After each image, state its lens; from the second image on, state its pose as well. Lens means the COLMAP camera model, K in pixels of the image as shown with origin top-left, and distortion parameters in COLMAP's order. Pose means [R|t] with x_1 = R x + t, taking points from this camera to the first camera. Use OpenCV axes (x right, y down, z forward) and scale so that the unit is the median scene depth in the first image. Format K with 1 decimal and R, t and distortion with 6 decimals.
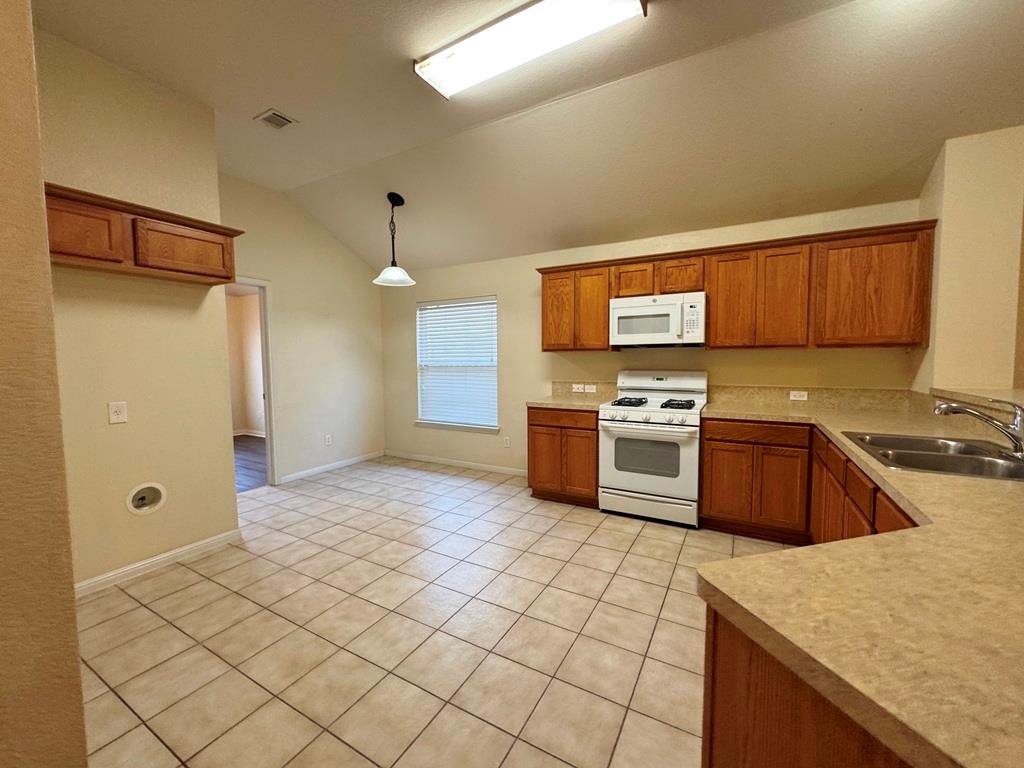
lens RADIAL K [[411.9, 0, 511.4], [0, 411.9, 382.6], [0, 0, 1]] dist [-0.003148, 0.000302]
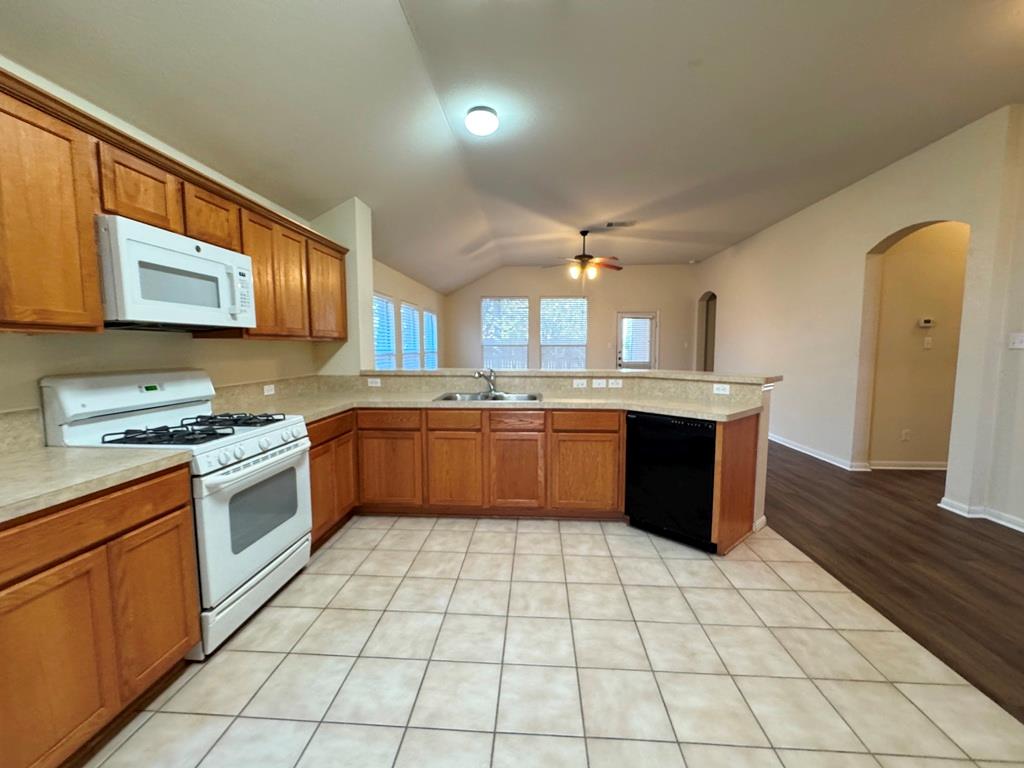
lens RADIAL K [[411.9, 0, 511.4], [0, 411.9, 382.6], [0, 0, 1]] dist [-0.003148, 0.000302]
pose [[-0.438755, -0.069559, 0.895910, -0.368699], [0.058992, 0.992619, 0.105957, -0.049077], [-0.896668, 0.099341, -0.431413, 0.869938]]
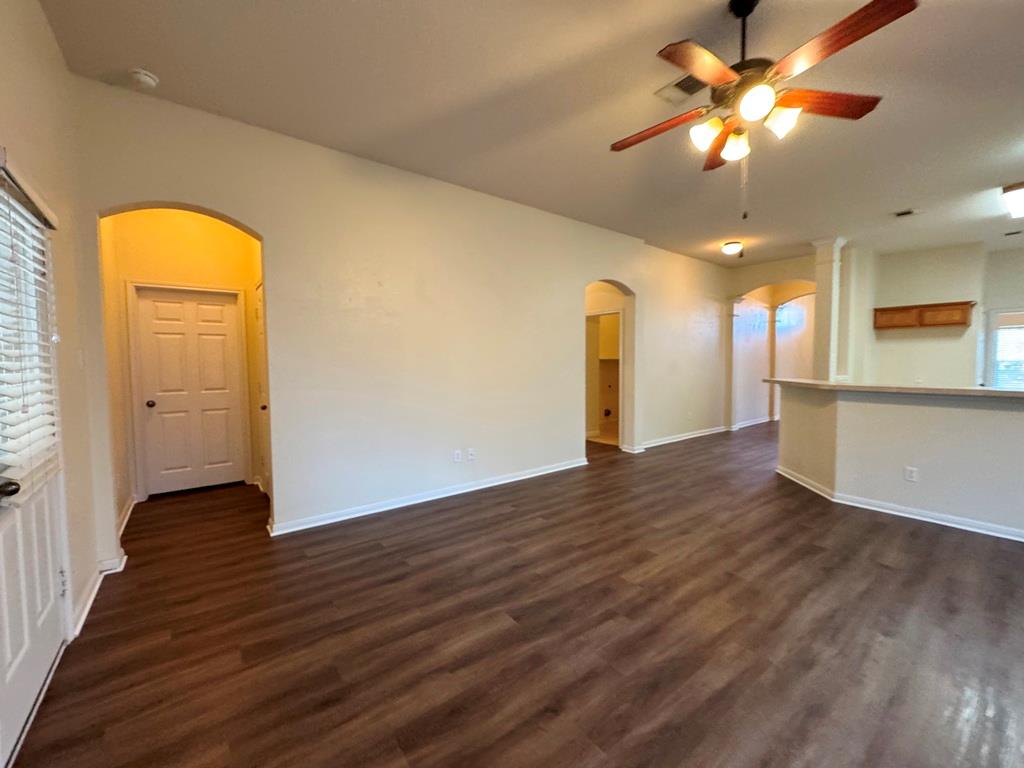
lens RADIAL K [[411.0, 0, 511.4], [0, 411.0, 382.1], [0, 0, 1]] dist [-0.001467, 0.000186]
pose [[-0.389607, 0.057549, -0.919181, 1.834709], [-0.047695, 0.995446, 0.082540, 0.000358], [0.919745, 0.075999, -0.385088, -0.302922]]
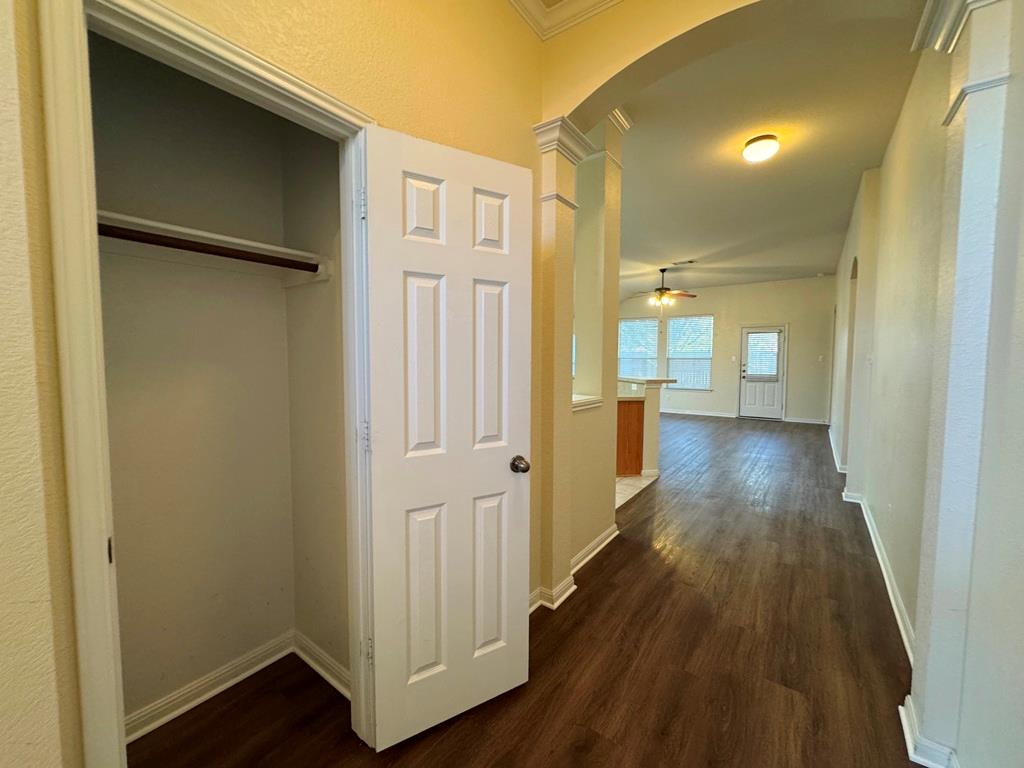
lens RADIAL K [[411.9, 0, 511.4], [0, 411.9, 382.6], [0, 0, 1]] dist [-0.003148, 0.000302]
pose [[0.122564, -0.051110, 0.991144, -1.253589], [0.056720, 0.997402, 0.044419, -0.017115], [-0.990839, 0.050773, 0.125144, 0.320805]]
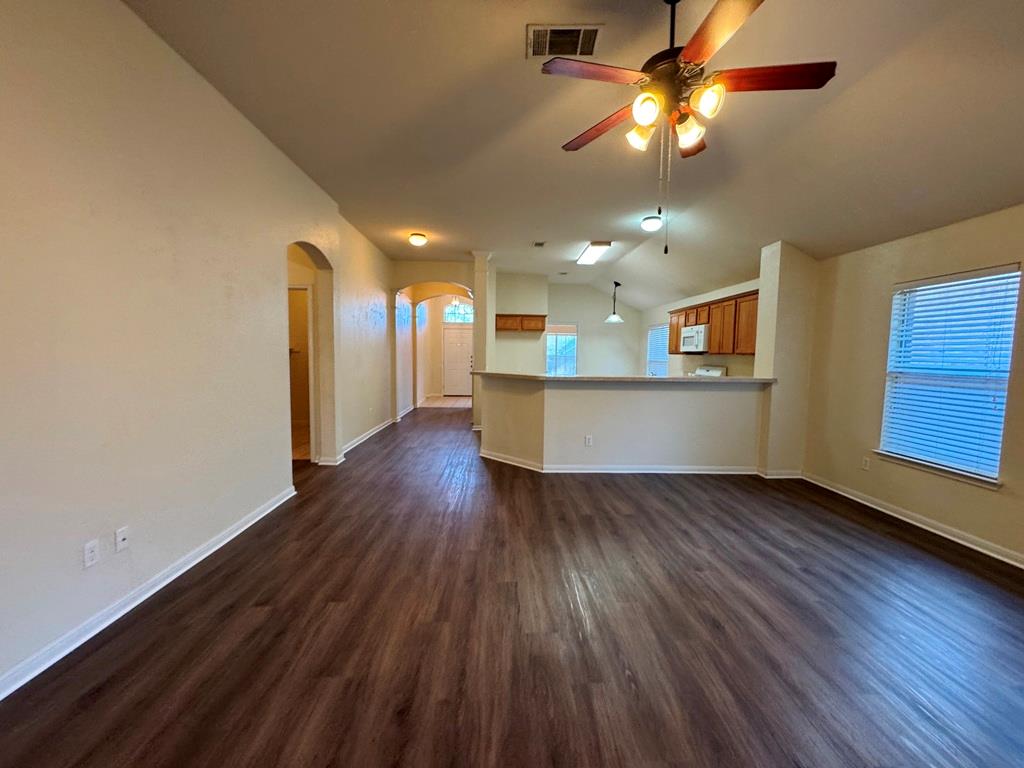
lens RADIAL K [[411.0, 0, 511.4], [0, 411.0, 382.1], [0, 0, 1]] dist [-0.001467, 0.000186]
pose [[0.523528, 0.076712, -0.848548, 1.547847], [-0.073960, 0.996271, 0.044436, 0.026310], [0.848792, 0.039495, 0.527249, -0.719003]]
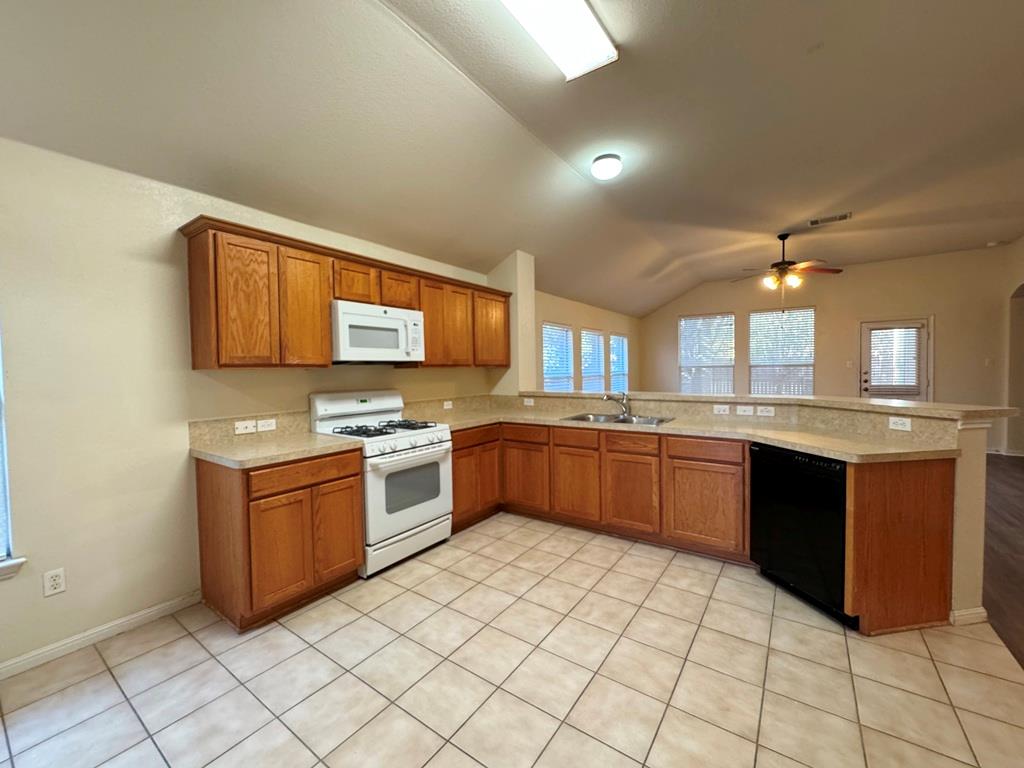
lens RADIAL K [[412.4, 0, 512.8], [0, 412.4, 382.1], [0, 0, 1]] dist [-0.002864, 0.000019]
pose [[0.096434, -0.024146, 0.995046, -0.514080], [0.074648, 0.997066, 0.016961, -0.042720], [-0.992536, 0.072642, 0.097954, 0.647074]]
